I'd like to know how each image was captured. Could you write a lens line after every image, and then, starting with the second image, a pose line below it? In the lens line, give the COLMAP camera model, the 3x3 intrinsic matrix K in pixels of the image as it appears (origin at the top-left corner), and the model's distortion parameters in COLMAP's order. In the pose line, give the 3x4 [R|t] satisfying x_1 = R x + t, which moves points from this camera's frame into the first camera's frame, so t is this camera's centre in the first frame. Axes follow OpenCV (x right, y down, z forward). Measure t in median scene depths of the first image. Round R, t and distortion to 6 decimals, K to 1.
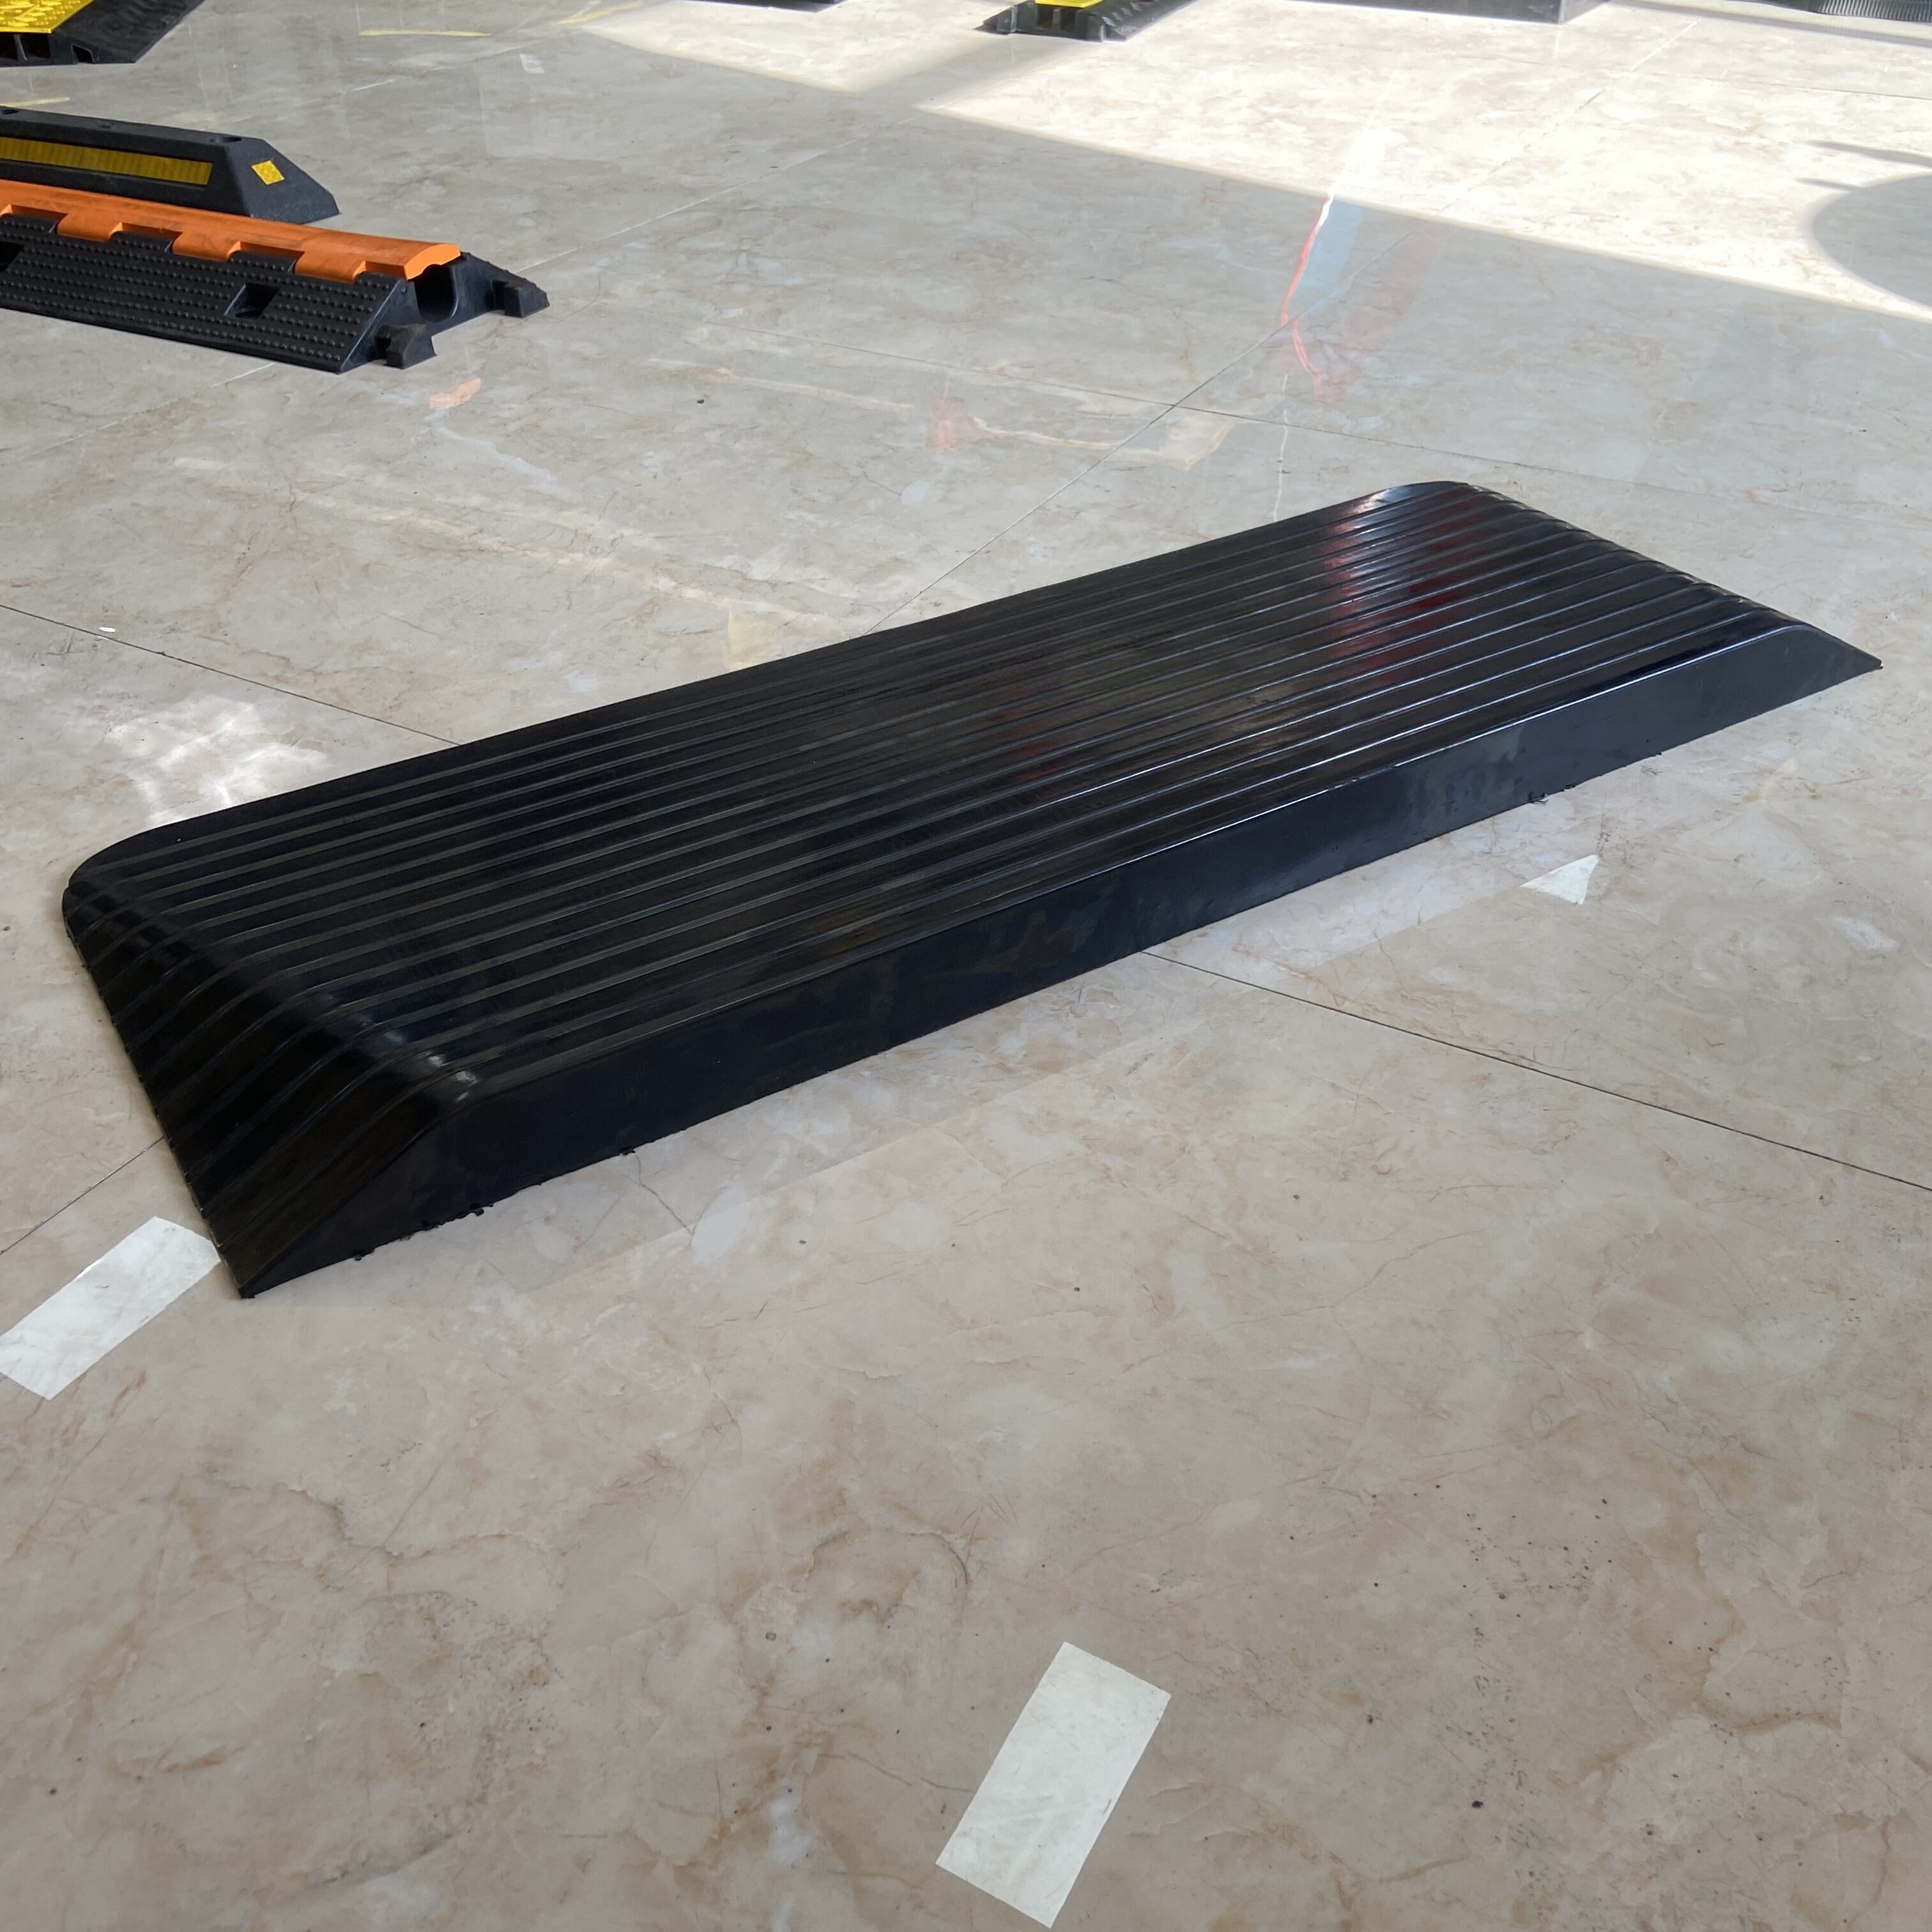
lens RADIAL K [[1882.3, 0, 978.4], [0, 1882.3, 957.0], [0, 0, 1]] dist [0.061060, 0.000000]
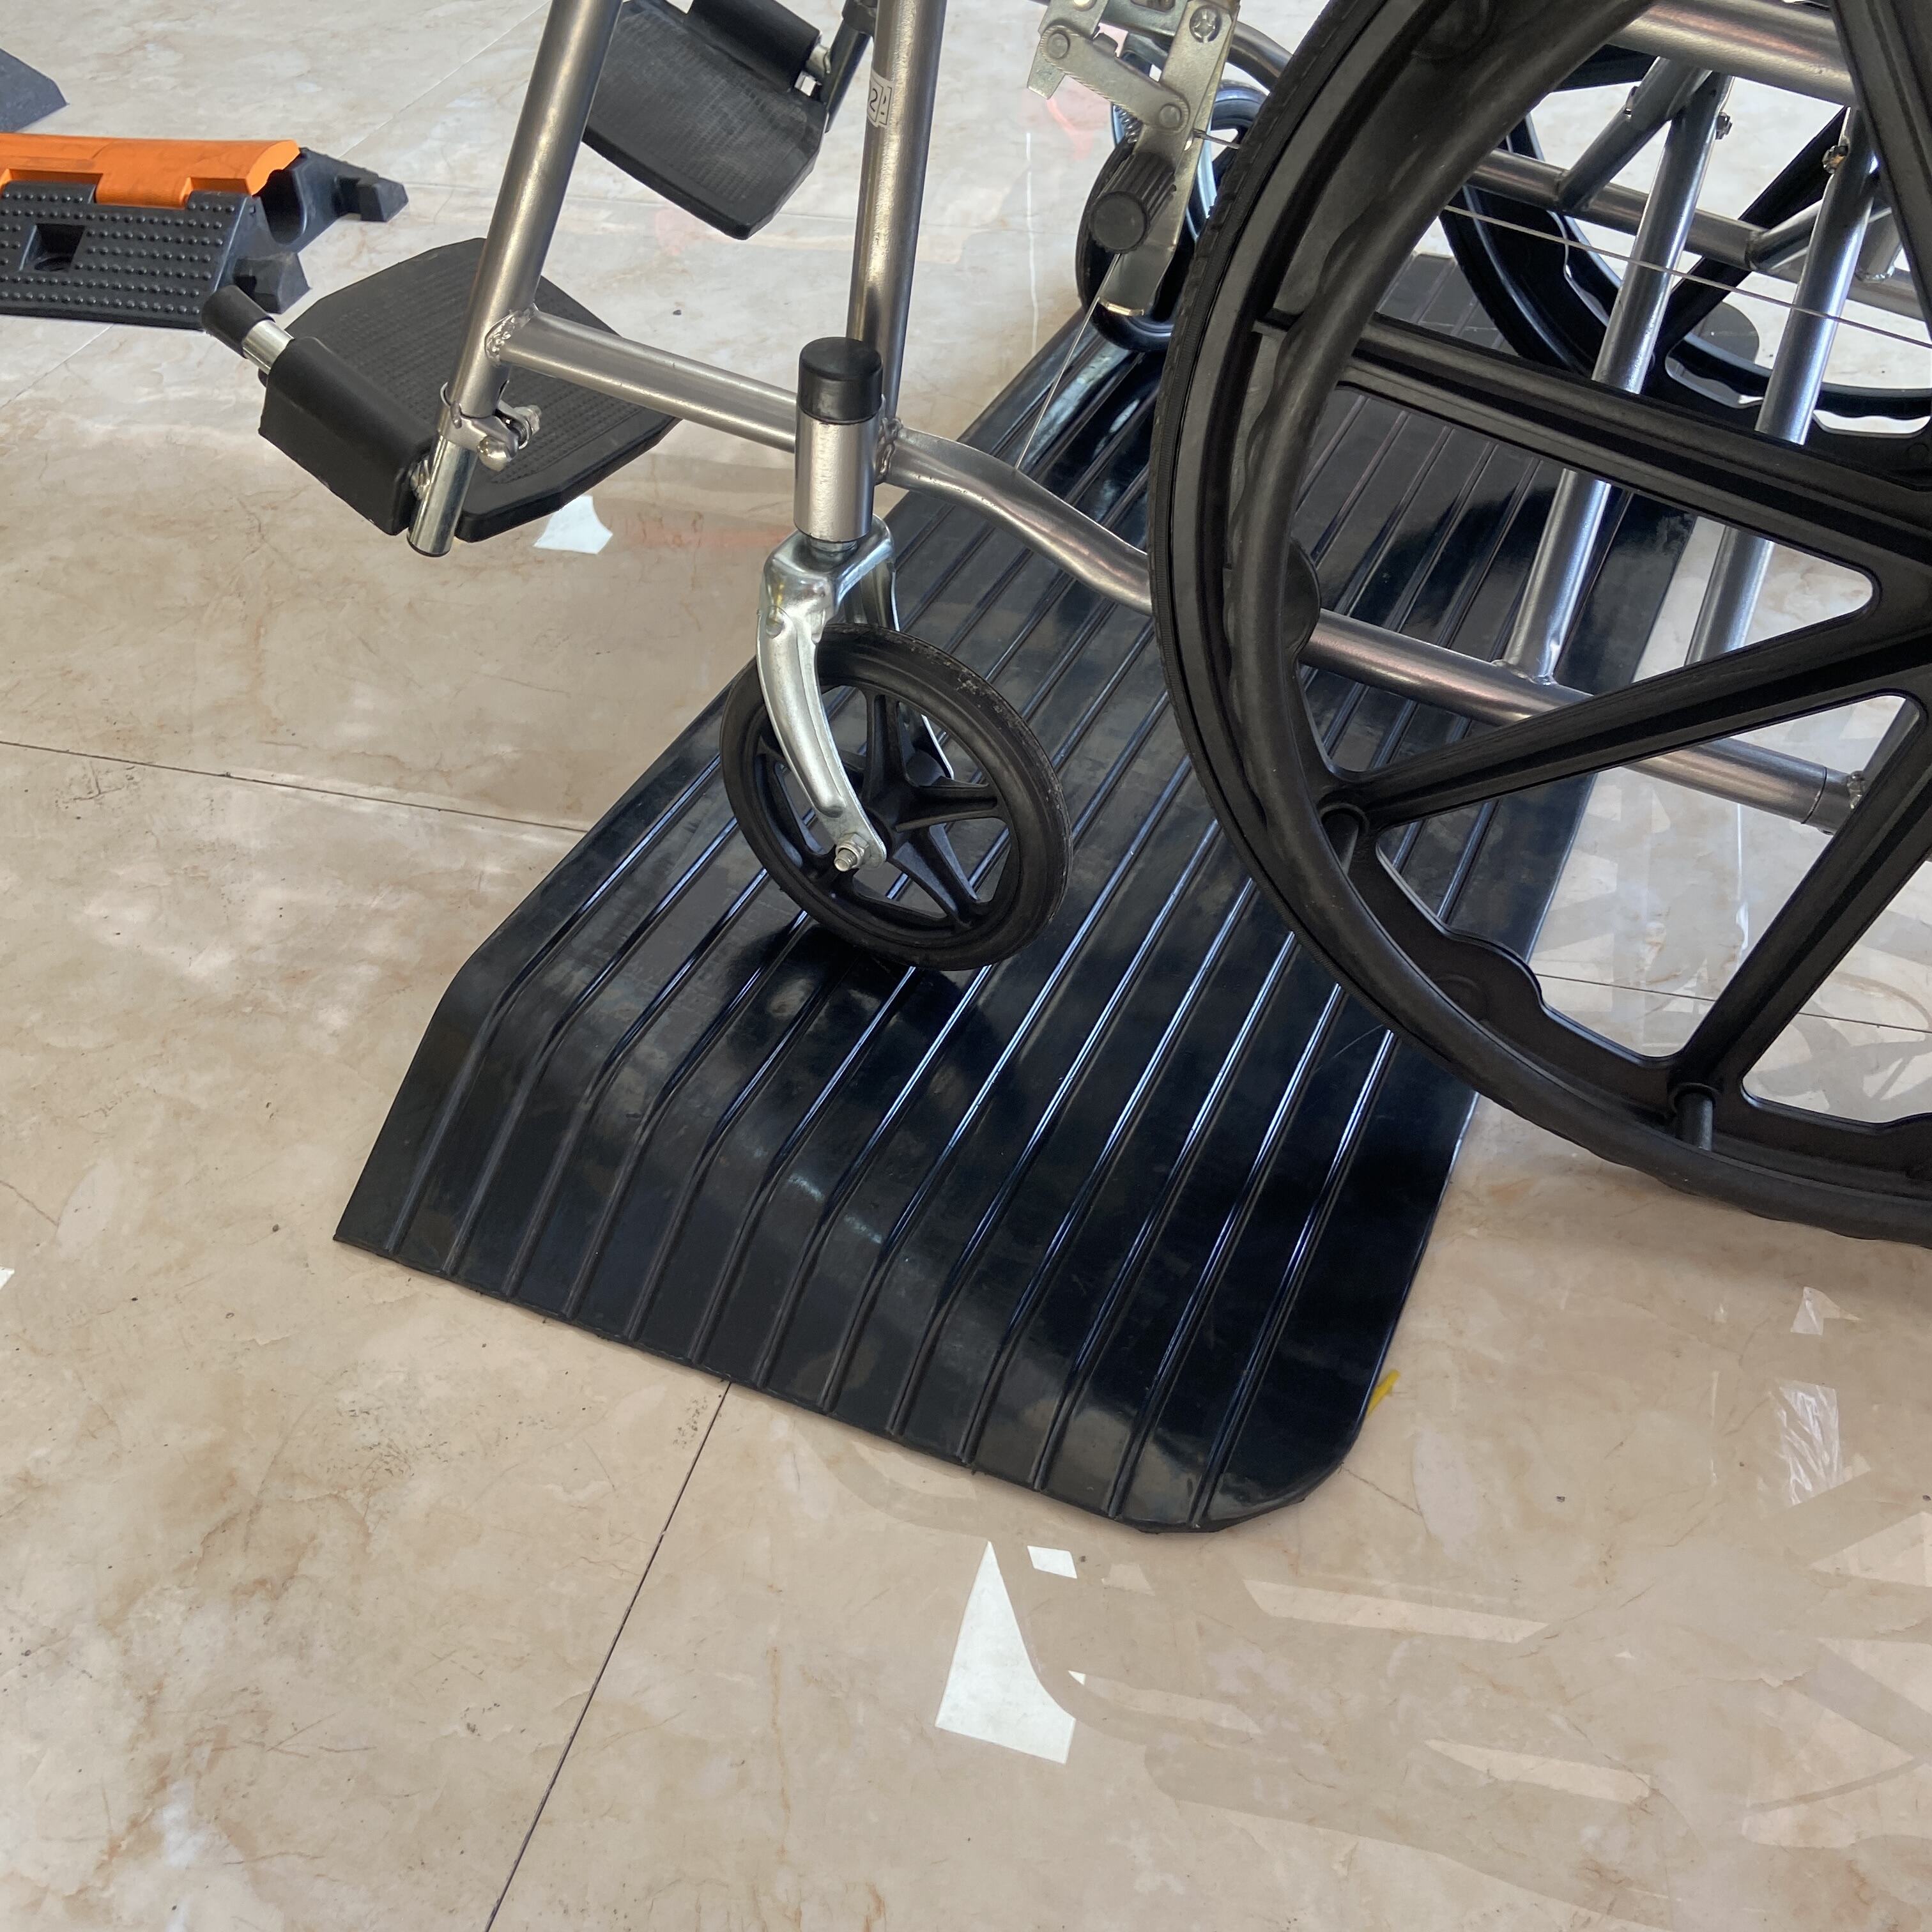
lens RADIAL K [[1882.3, 0, 960.7], [0, 1882.3, 983.8], [0, 0, 1]] dist [0.061060, 0.000000]
pose [[0.972457, -0.181056, 0.146786, -0.357490], [0.160778, 0.977016, 0.139965, -0.183677], [-0.168754, -0.112510, 0.979216, 0.237068]]
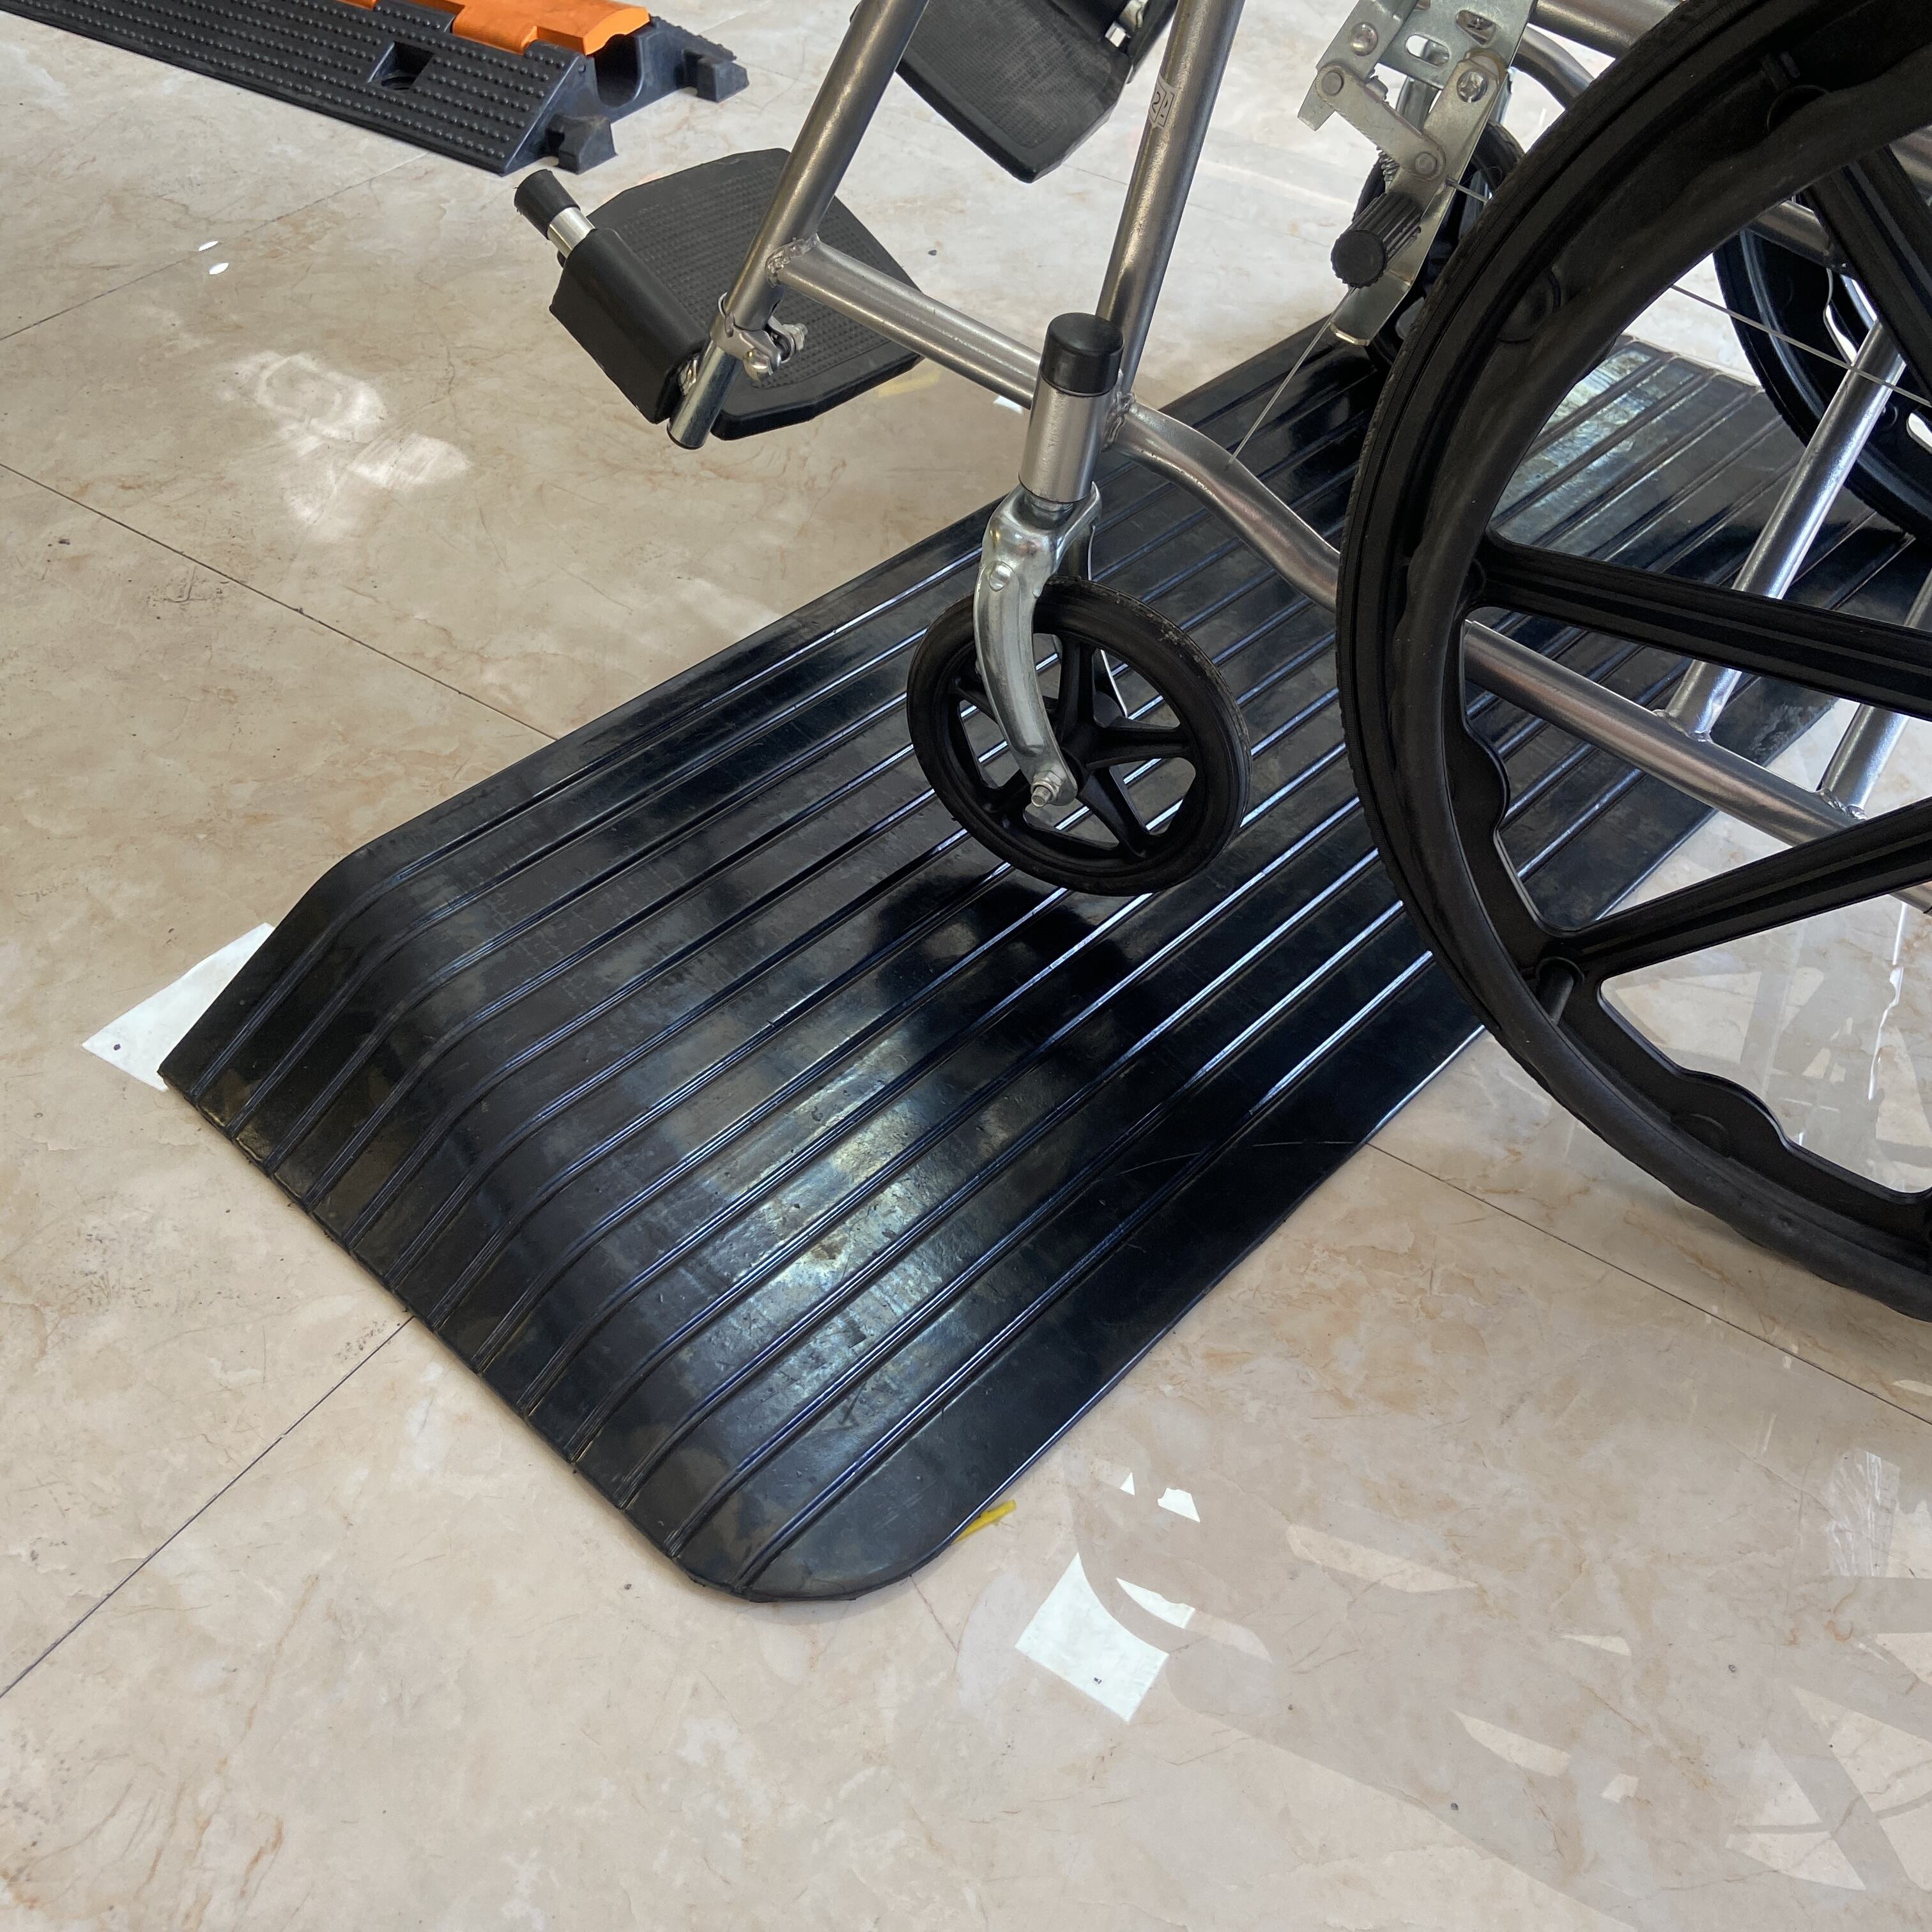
lens RADIAL K [[1882.3, 0, 1009.1], [0, 1882.3, 969.3], [0, 0, 1]] dist [0.061060, 0.000000]
pose [[0.996001, 0.085367, -0.026365, -0.114857], [-0.079571, 0.981741, 0.172778, -0.233917], [0.040633, -0.169989, 0.984608, 0.228977]]
